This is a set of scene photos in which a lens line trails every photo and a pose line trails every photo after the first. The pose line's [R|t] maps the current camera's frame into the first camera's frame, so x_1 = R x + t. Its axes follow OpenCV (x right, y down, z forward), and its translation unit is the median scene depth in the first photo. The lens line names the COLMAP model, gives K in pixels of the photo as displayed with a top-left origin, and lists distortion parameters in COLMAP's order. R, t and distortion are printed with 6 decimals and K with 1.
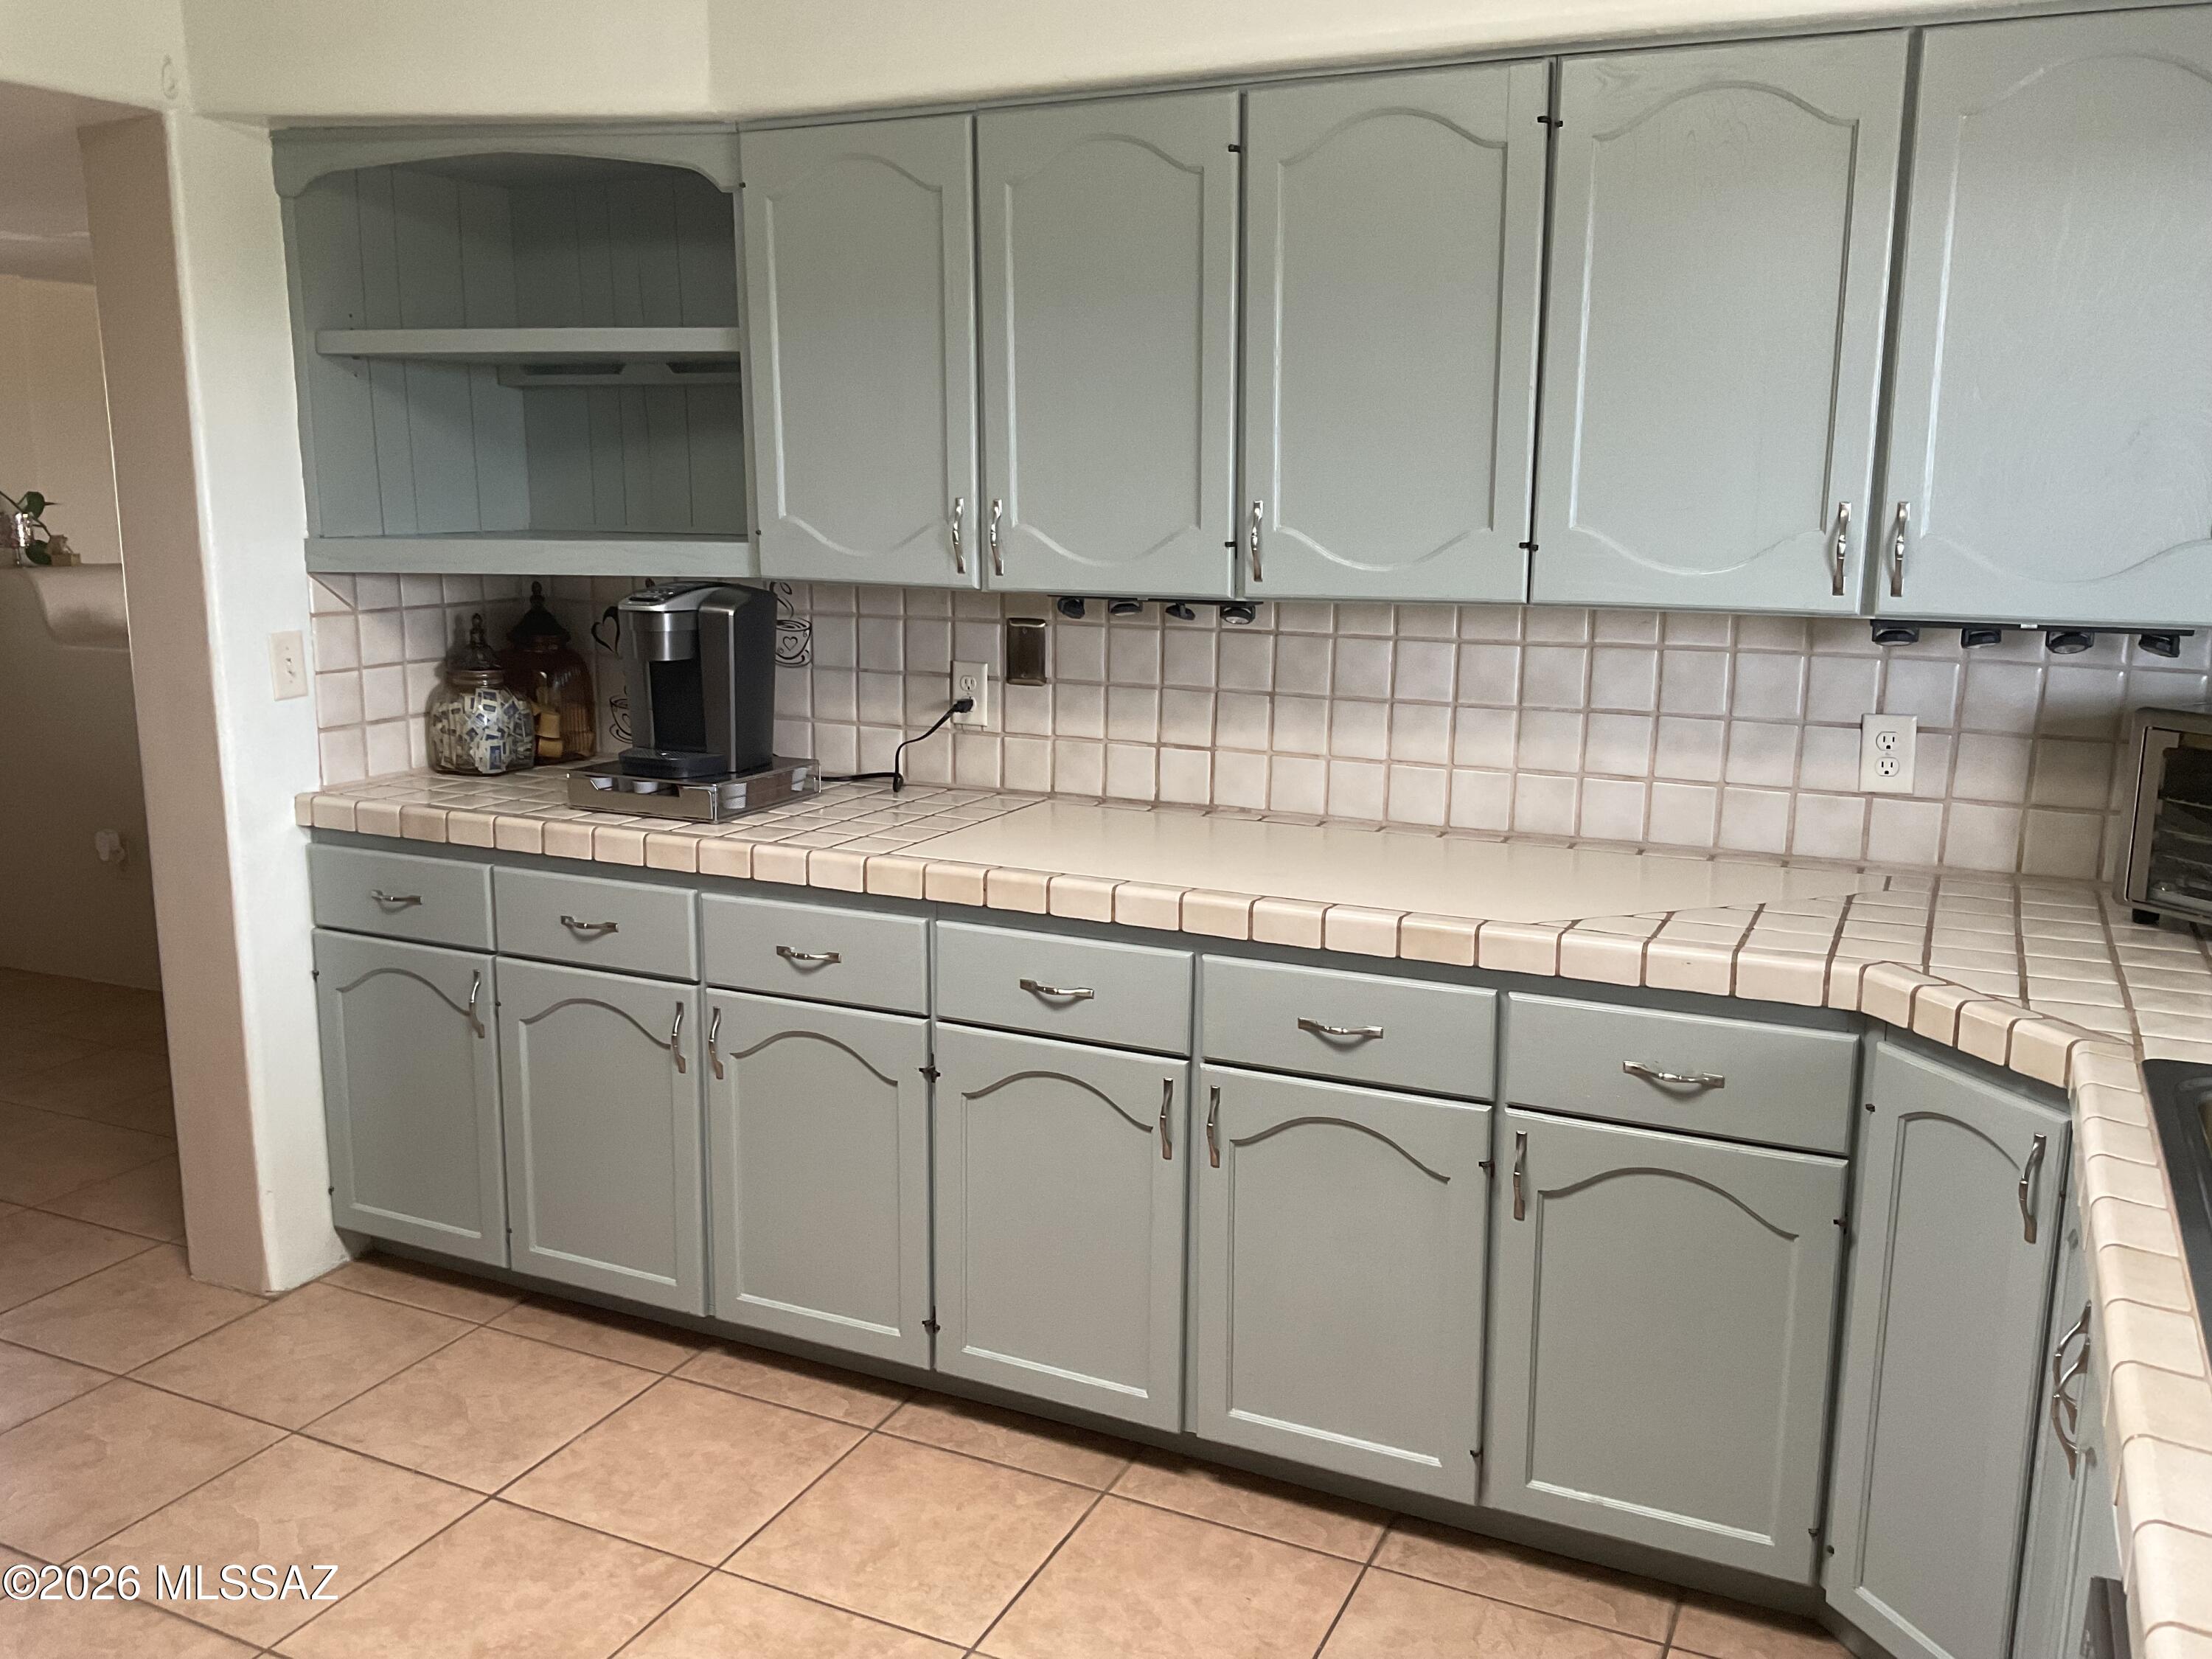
lens RADIAL K [[1818.8, 0, 1111.7], [0, 1818.8, 836.8], [0, 0, 1]] dist [0.009680, -0.022805]
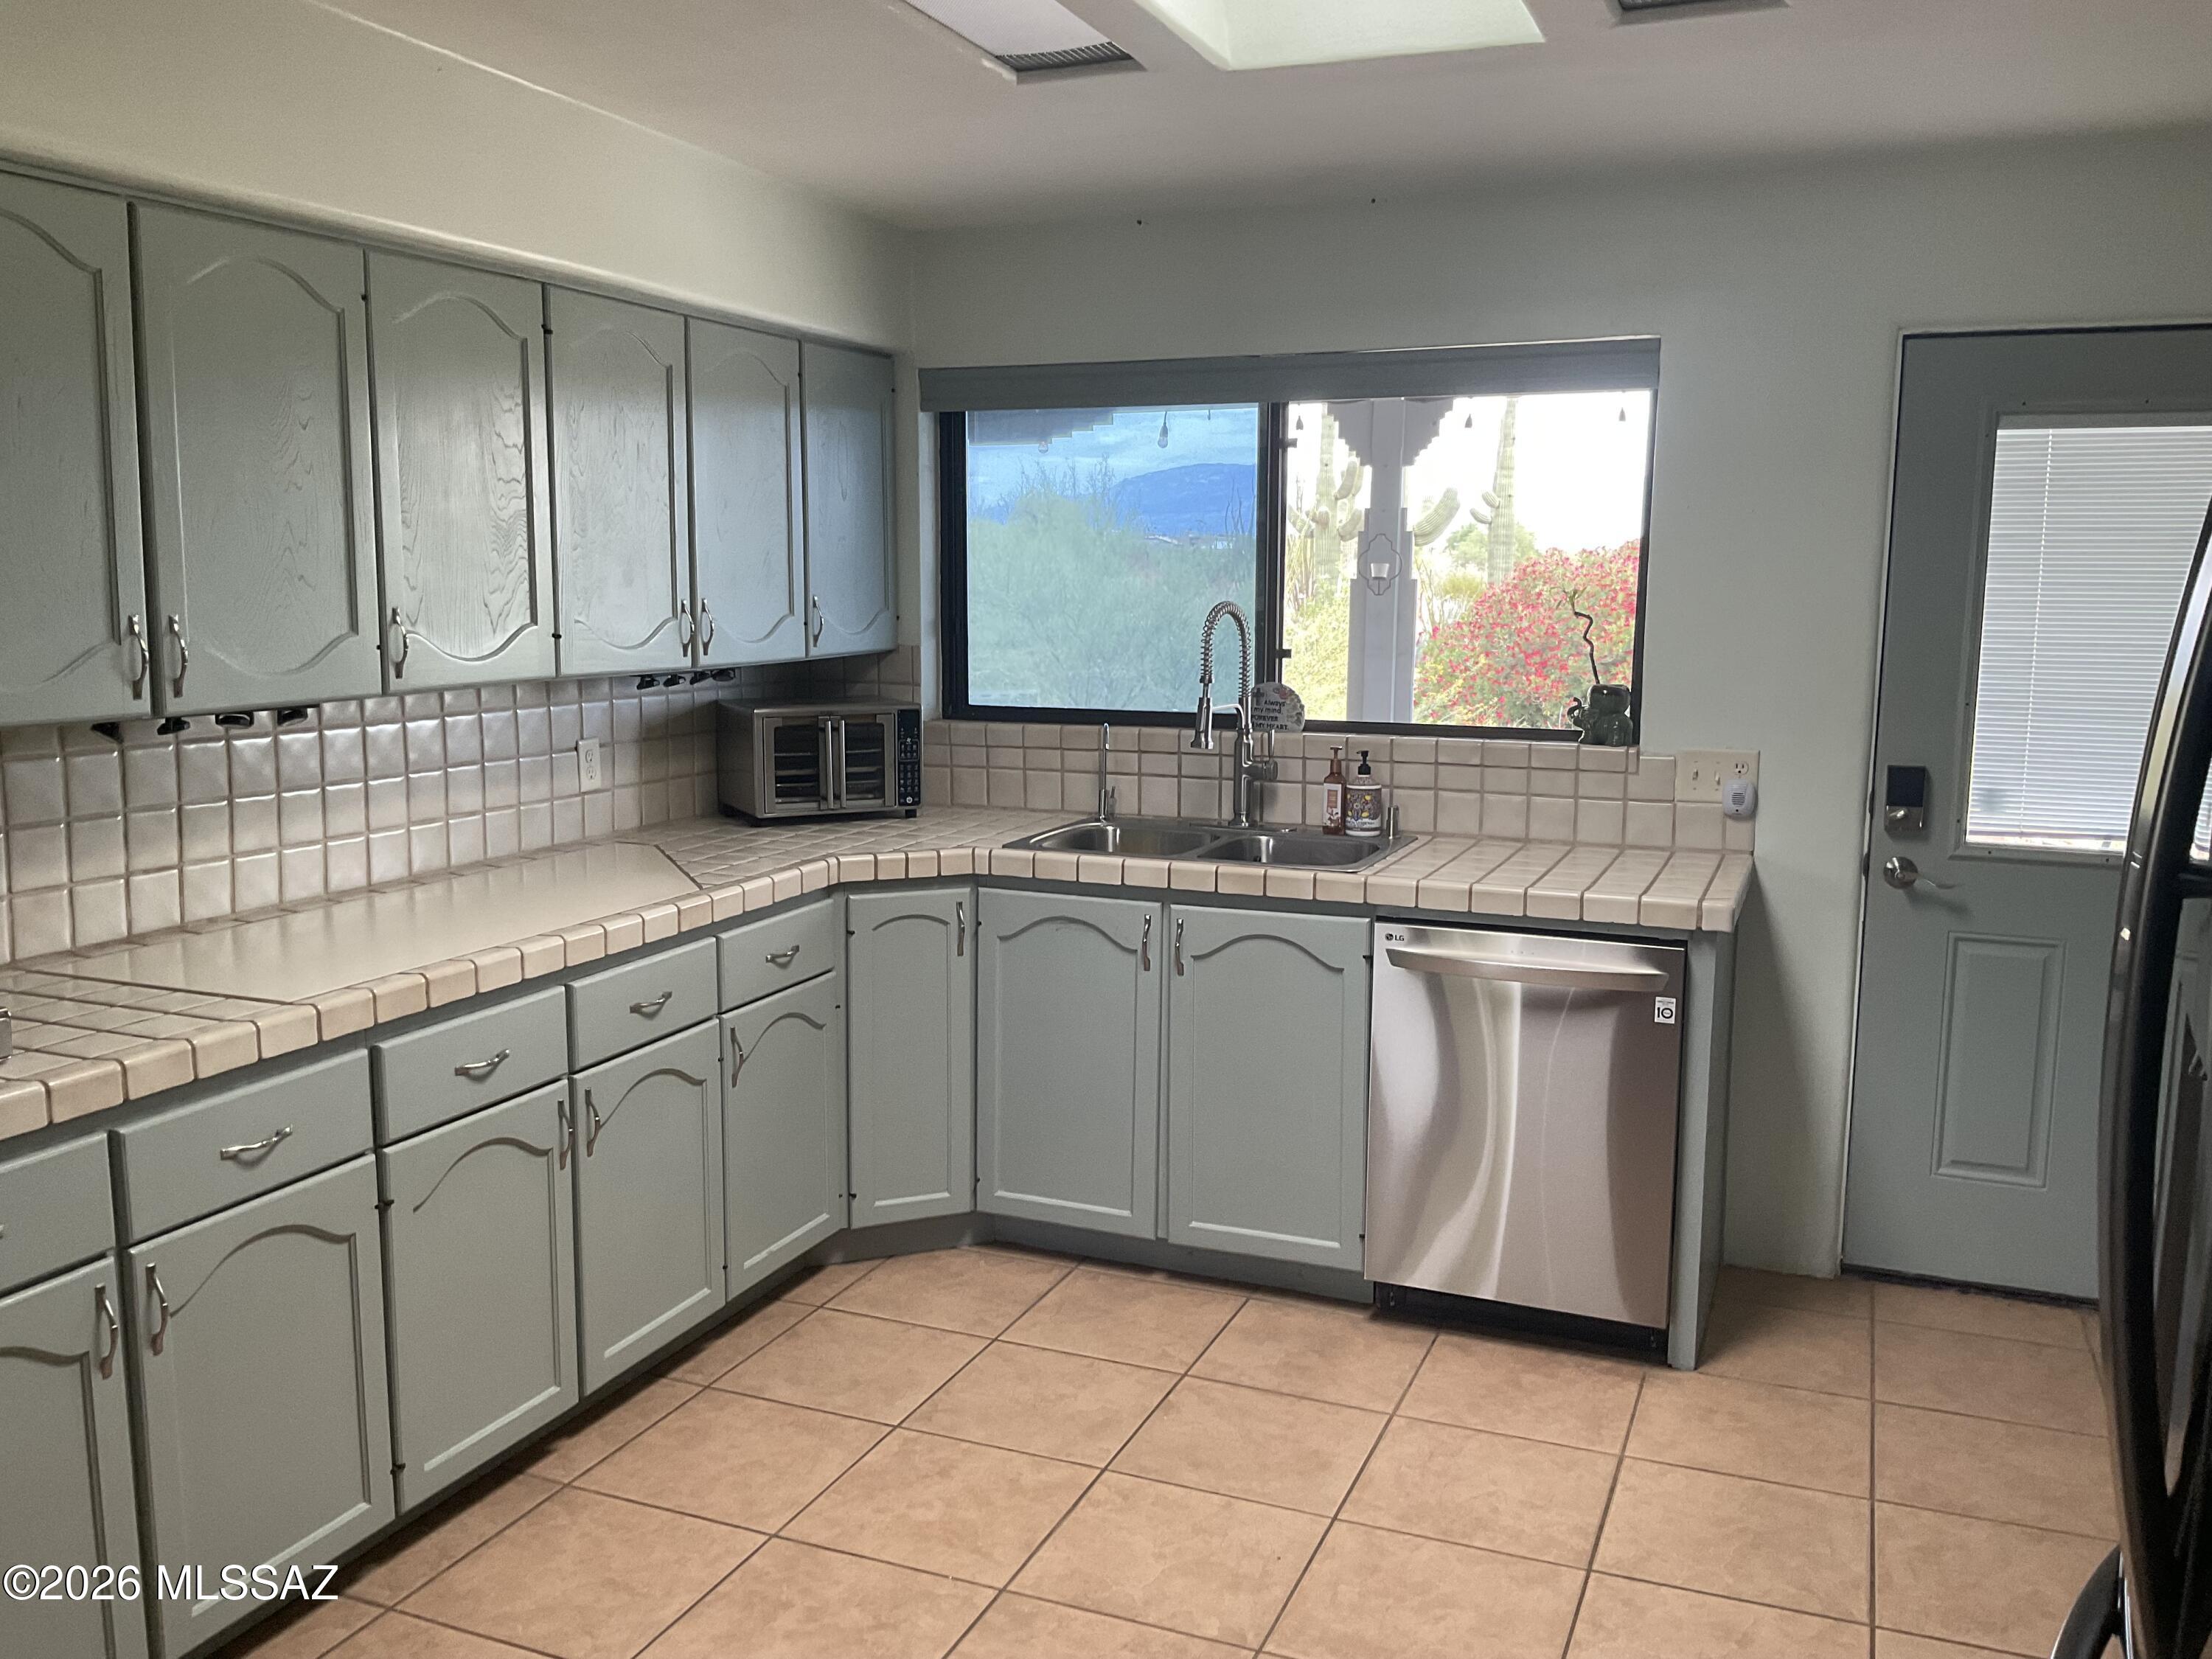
lens RADIAL K [[1818.8, 0, 1113.1], [0, 1818.8, 820.0], [0, 0, 1]] dist [0.009680, -0.022805]
pose [[-0.065977, -0.141847, 0.987687, -1.090359], [0.187360, 0.970477, 0.151891, -0.147879], [-0.980073, 0.195074, -0.037453, 0.635968]]
